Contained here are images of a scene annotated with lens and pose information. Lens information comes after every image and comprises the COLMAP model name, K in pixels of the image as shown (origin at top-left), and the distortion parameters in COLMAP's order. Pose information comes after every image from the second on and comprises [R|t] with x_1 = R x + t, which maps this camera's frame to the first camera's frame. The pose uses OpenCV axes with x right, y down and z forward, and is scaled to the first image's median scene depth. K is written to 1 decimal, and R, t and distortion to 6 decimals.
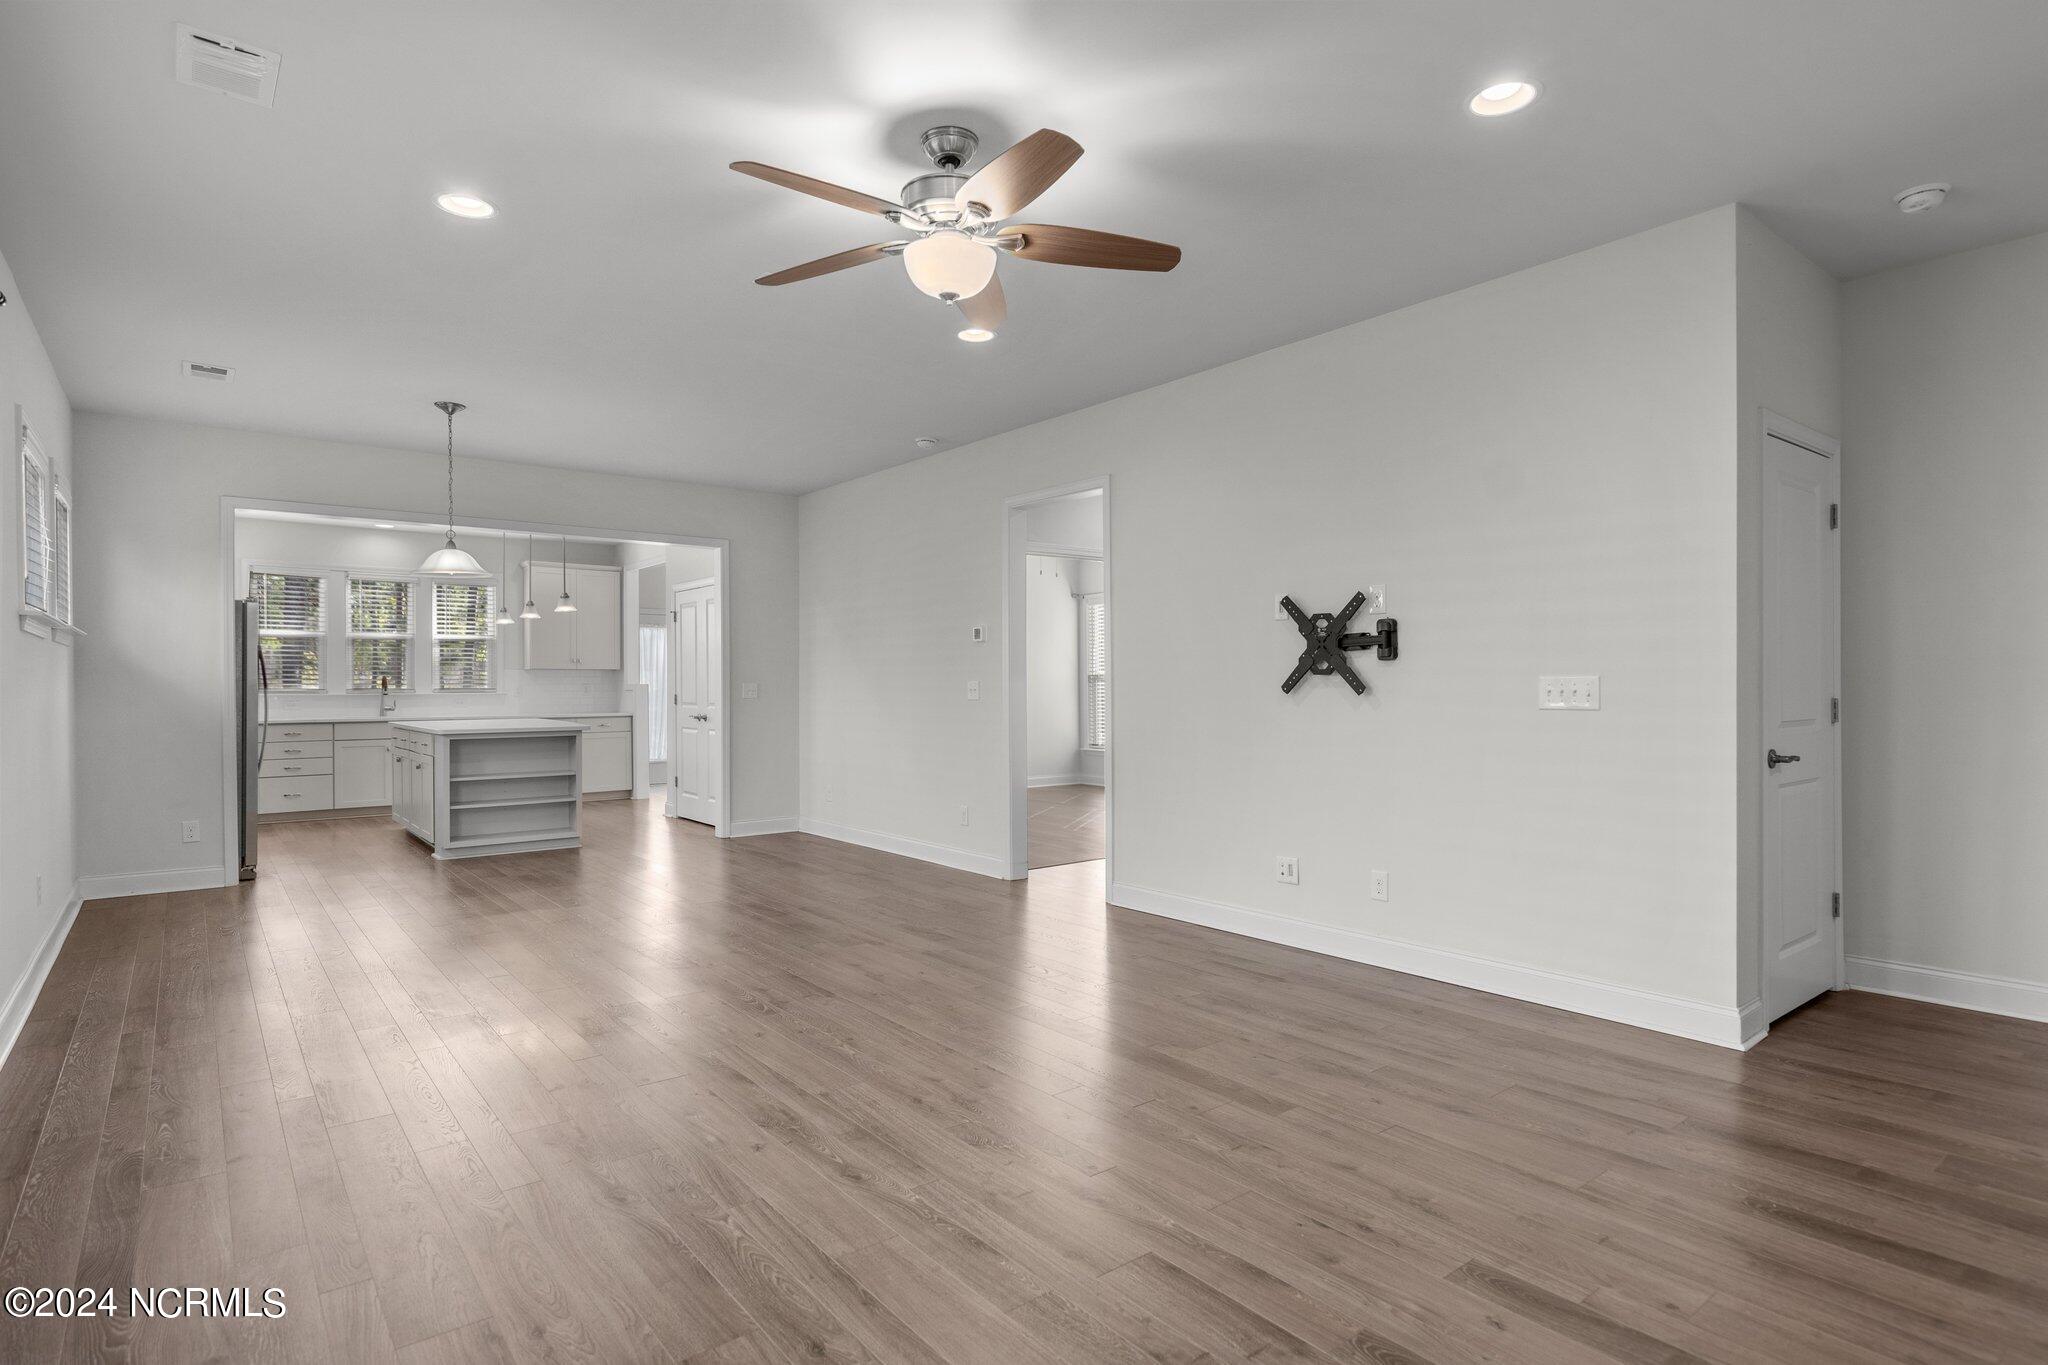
lens RADIAL K [[1052.7, 0, 1024.0], [0, 1052.7, 682.5], [0, 0, 1]] dist [0.012003, -0.000217]
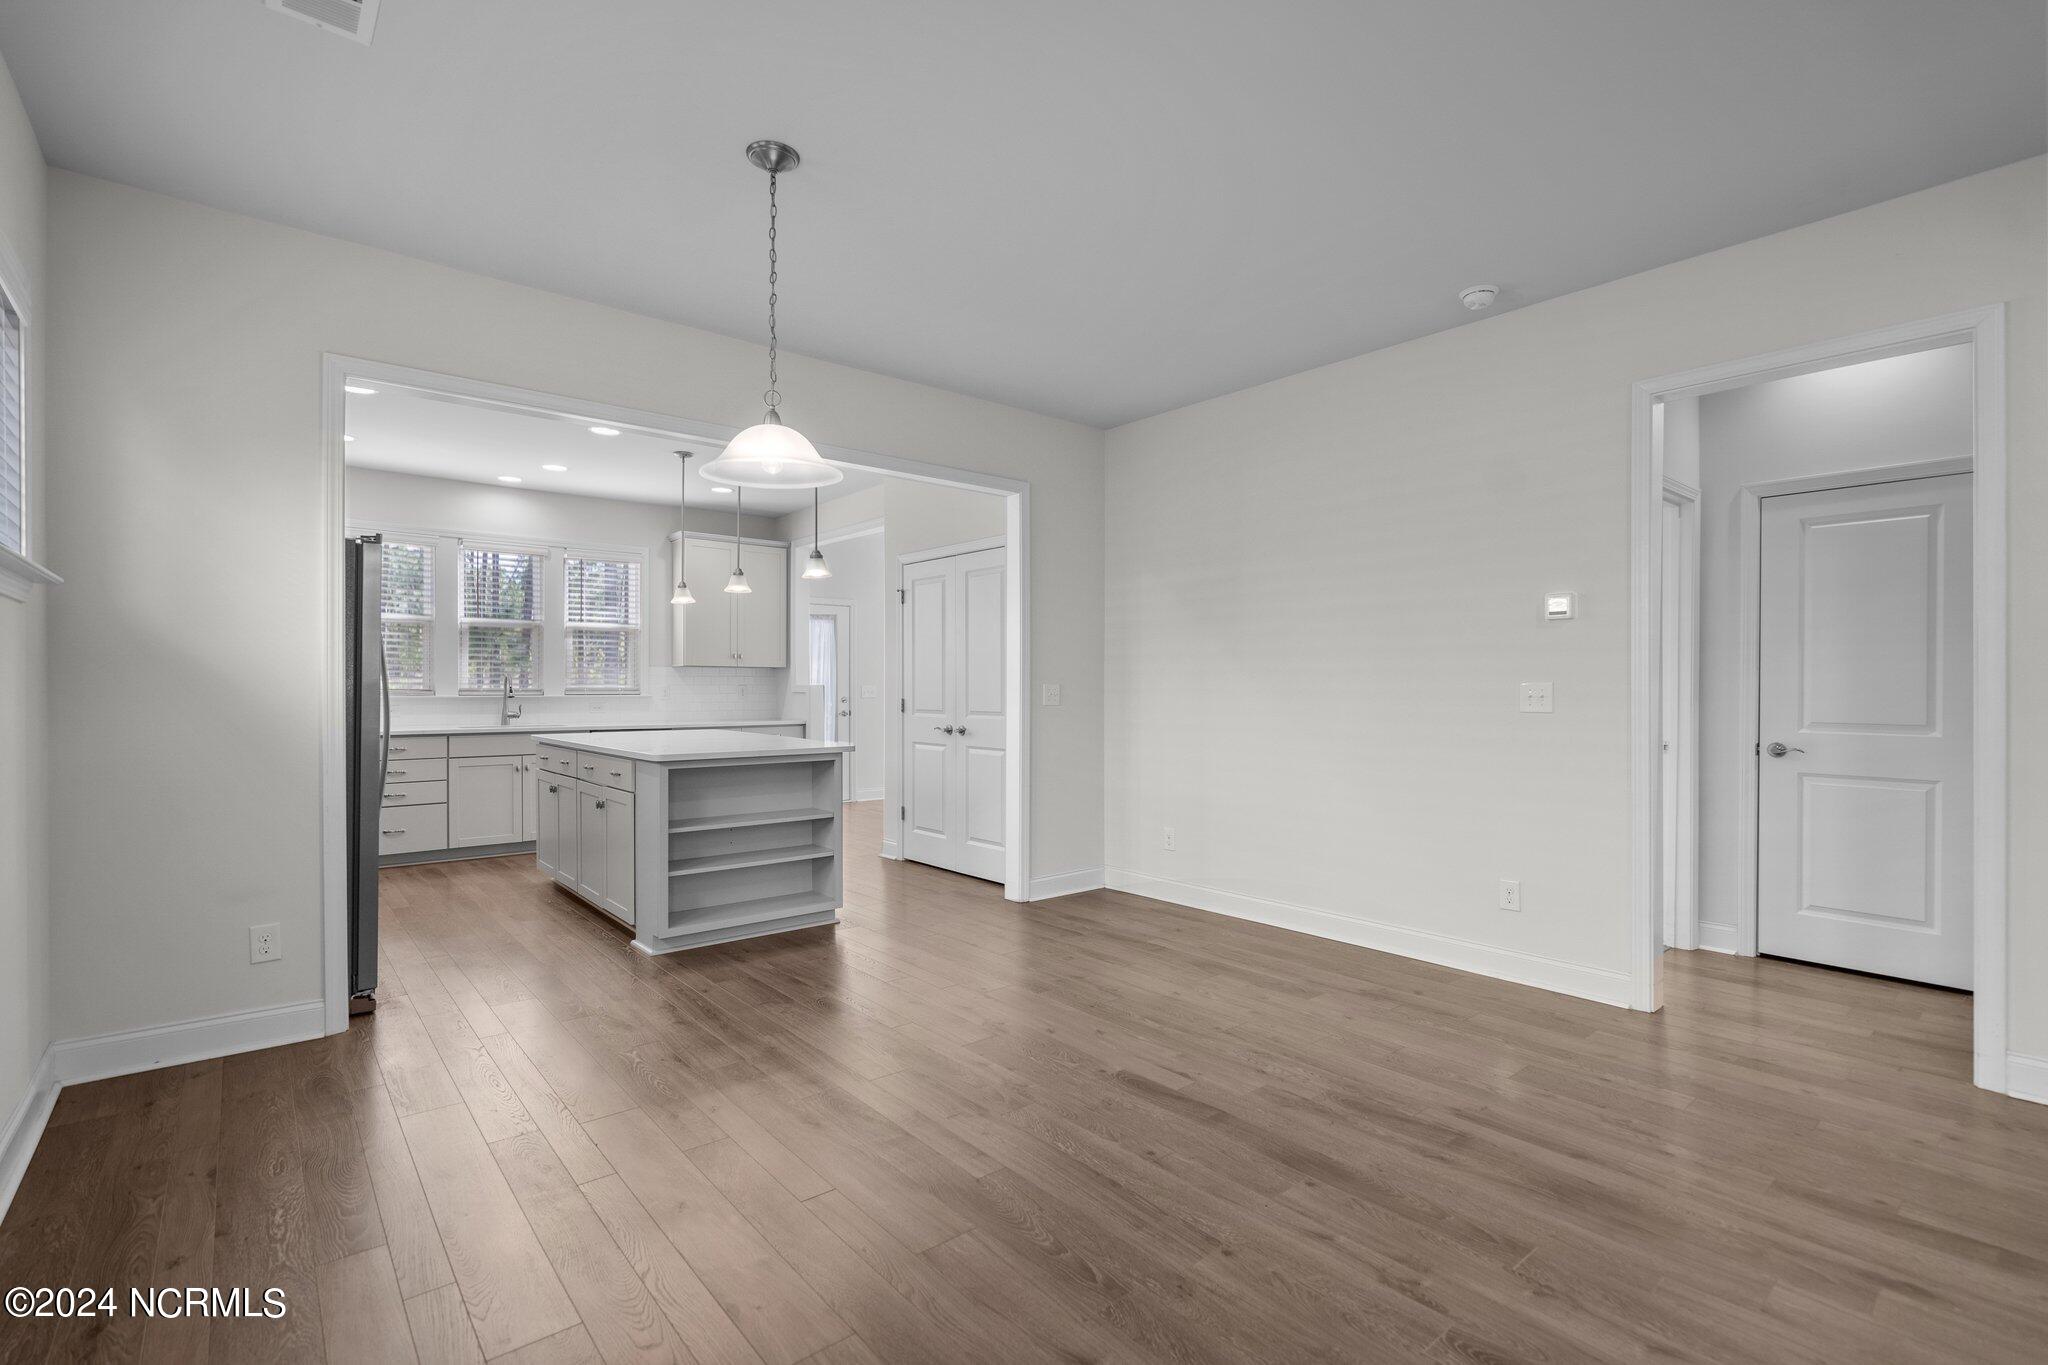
lens RADIAL K [[924.4, 0, 1028.2], [0, 924.4, 686.0], [0, 0, 1]] dist [-0.015335, 0.007549]
pose [[0.999228, 0.005375, 0.038922, -0.299258], [-0.005335, 0.999985, -0.001122, 0.002411], [-0.038927, 0.000914, 0.999242, 0.371400]]
